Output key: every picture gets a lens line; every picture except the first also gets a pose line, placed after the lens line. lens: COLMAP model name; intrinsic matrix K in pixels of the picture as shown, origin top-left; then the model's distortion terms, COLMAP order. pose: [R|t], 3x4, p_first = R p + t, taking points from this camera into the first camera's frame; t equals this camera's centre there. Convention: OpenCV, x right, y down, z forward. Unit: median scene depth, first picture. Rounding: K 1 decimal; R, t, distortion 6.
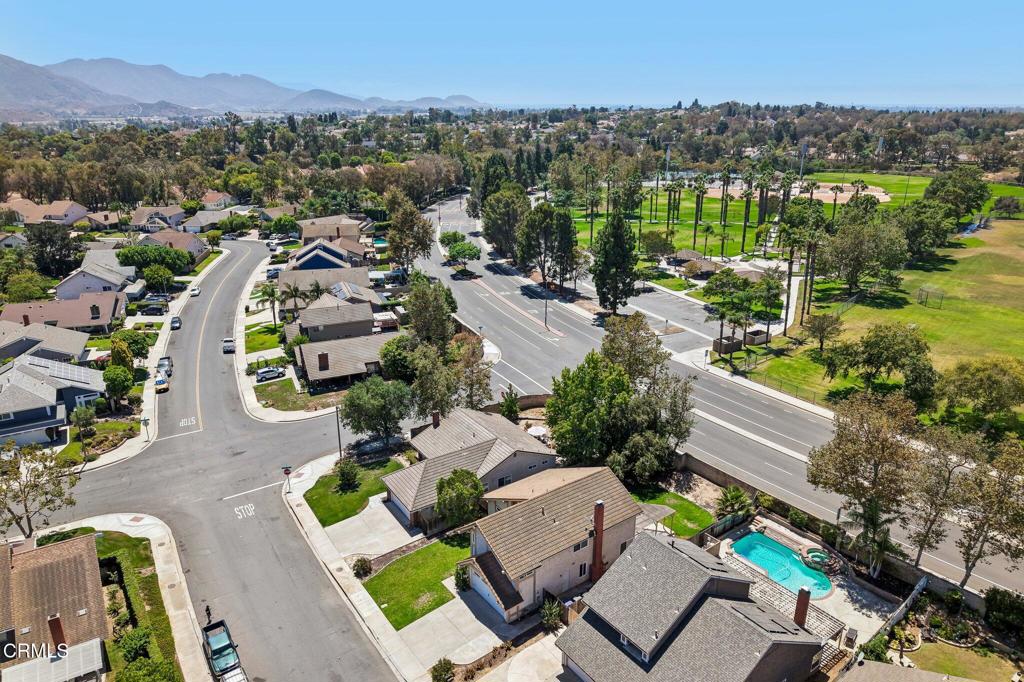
lens RADIAL K [[697.8, 0, 512.0], [0, 697.8, 341.0], [0, 0, 1]] dist [0.007250, -0.003273]
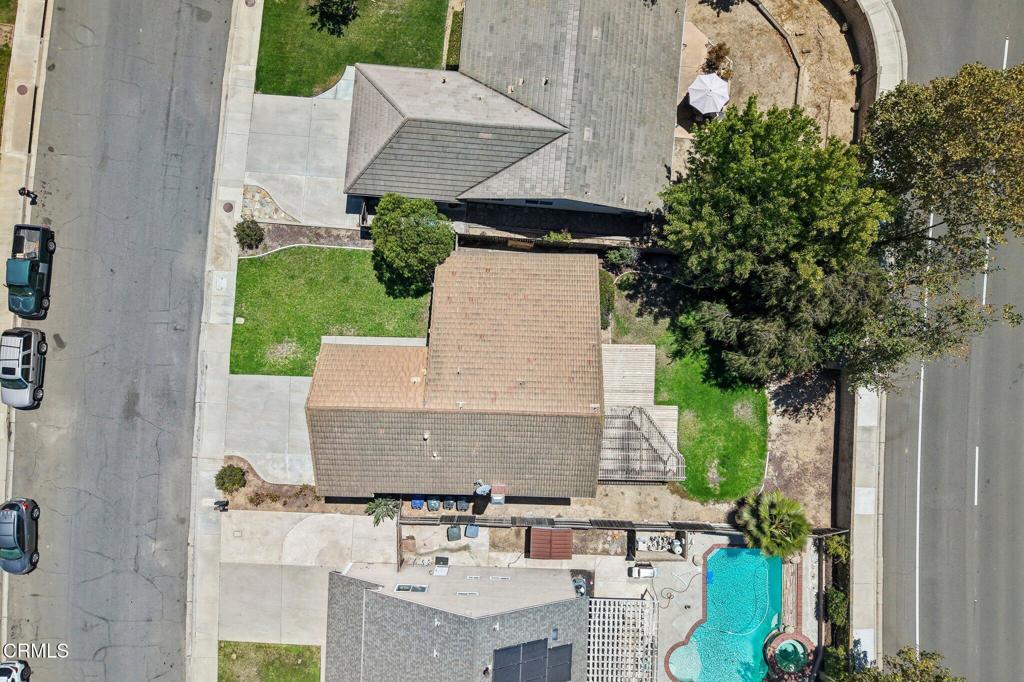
lens RADIAL K [[697.8, 0, 512.0], [0, 697.8, 341.0], [0, 0, 1]] dist [0.007250, -0.003273]
pose [[0.784970, 0.619522, 0.003909, 0.045200], [-0.214245, 0.265530, 0.939996, -0.331534], [0.581310, -0.738706, 0.341163, 0.838033]]
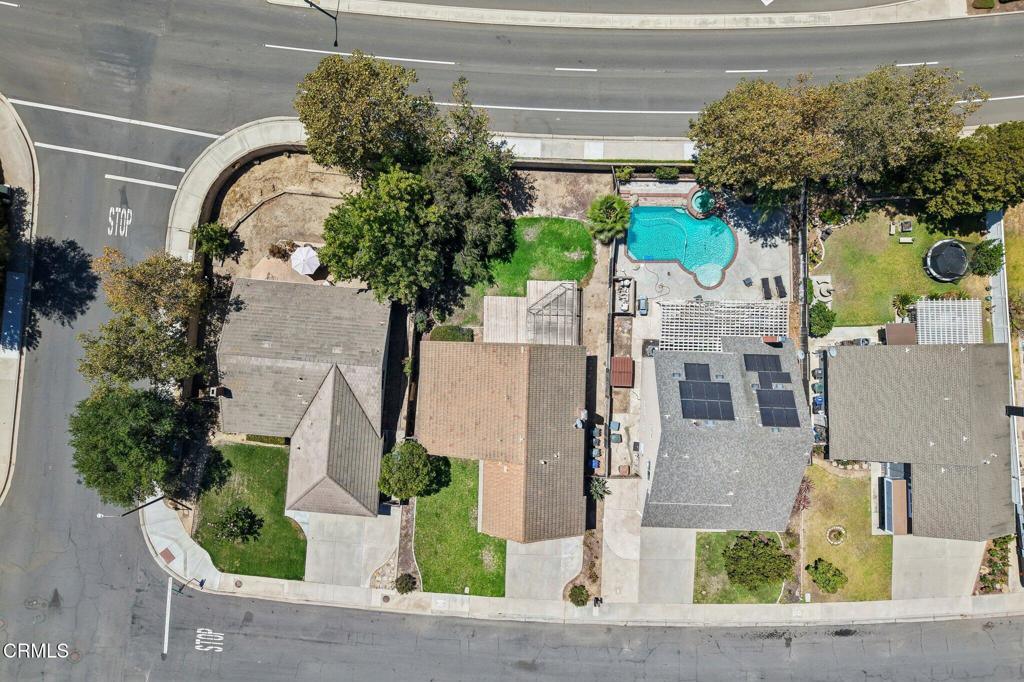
lens RADIAL K [[697.8, 0, 512.0], [0, 697.8, 341.0], [0, 0, 1]] dist [0.007250, -0.003273]
pose [[0.619477, -0.784947, 0.010331, 0.123519], [0.246019, 0.206620, 0.946986, -0.600552], [-0.745468, -0.584095, 0.321108, 0.777123]]
